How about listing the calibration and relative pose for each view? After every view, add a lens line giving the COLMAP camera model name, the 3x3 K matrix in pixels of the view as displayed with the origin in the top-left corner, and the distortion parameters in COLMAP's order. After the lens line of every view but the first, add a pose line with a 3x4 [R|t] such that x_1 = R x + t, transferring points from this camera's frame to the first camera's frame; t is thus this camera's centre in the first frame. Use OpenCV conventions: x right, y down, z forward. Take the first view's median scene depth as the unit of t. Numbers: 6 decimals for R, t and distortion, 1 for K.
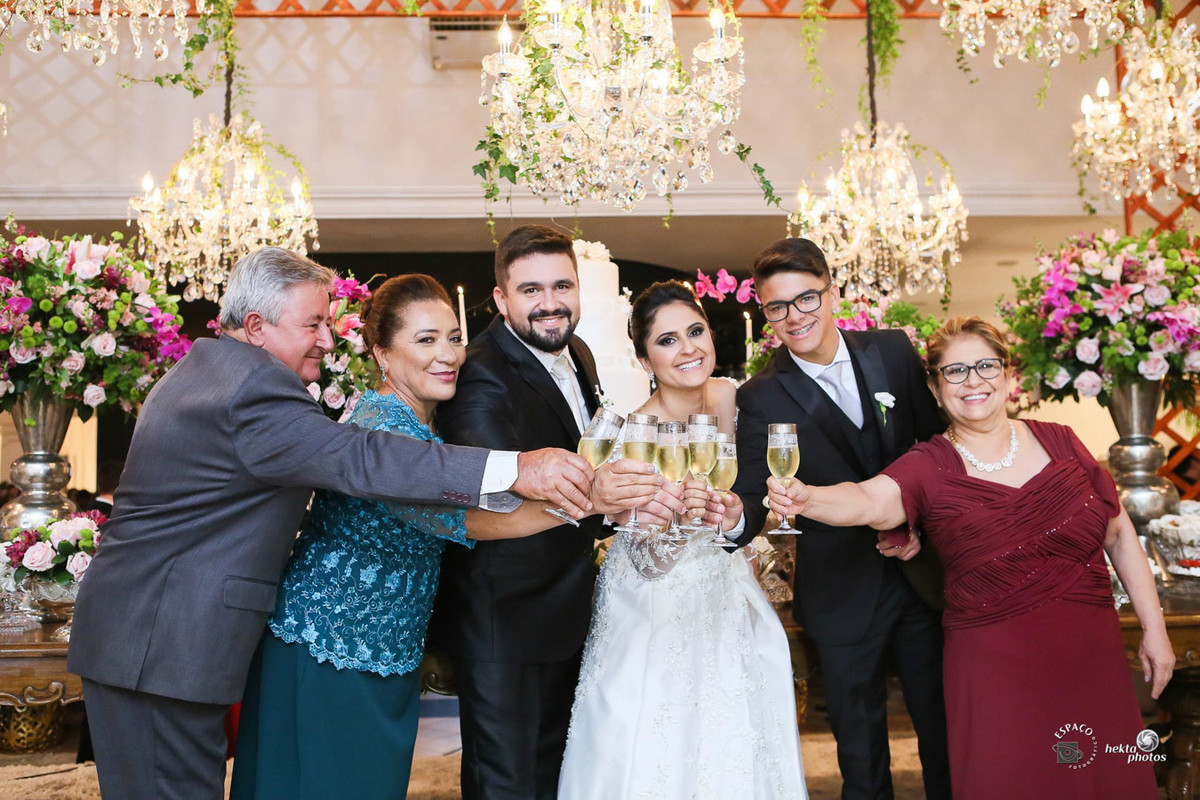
lens RADIAL K [[1149.1, 0, 612.8], [0, 1149.1, 395.9], [0, 0, 1]] dist [-0.079206, 0.192259]
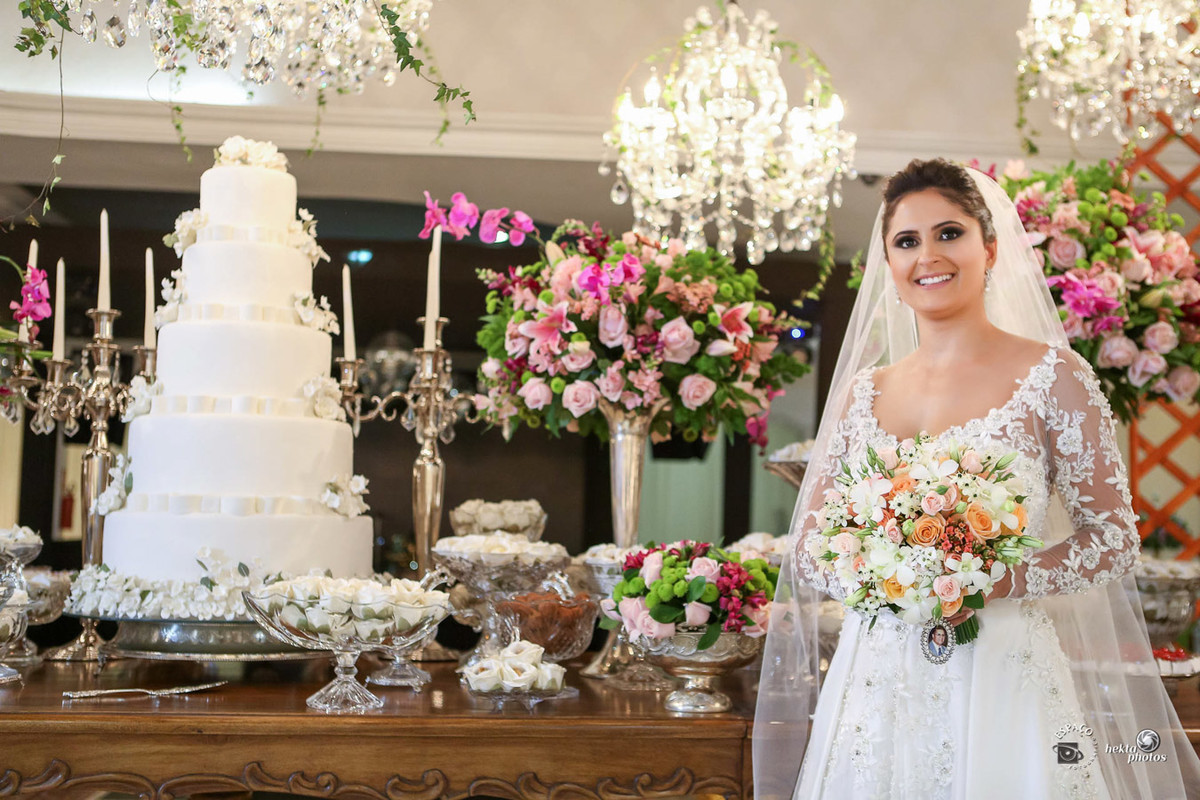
lens RADIAL K [[1387.5, 0, 600.0], [0, 1387.5, 400.0], [0, 0, 1]] dist [-0.014624, 0.023799]
pose [[0.998895, 0.045670, 0.011056, 0.183012], [-0.045654, 0.998956, -0.001705, 0.013342], [-0.011122, 0.001198, 0.999937, 0.160814]]
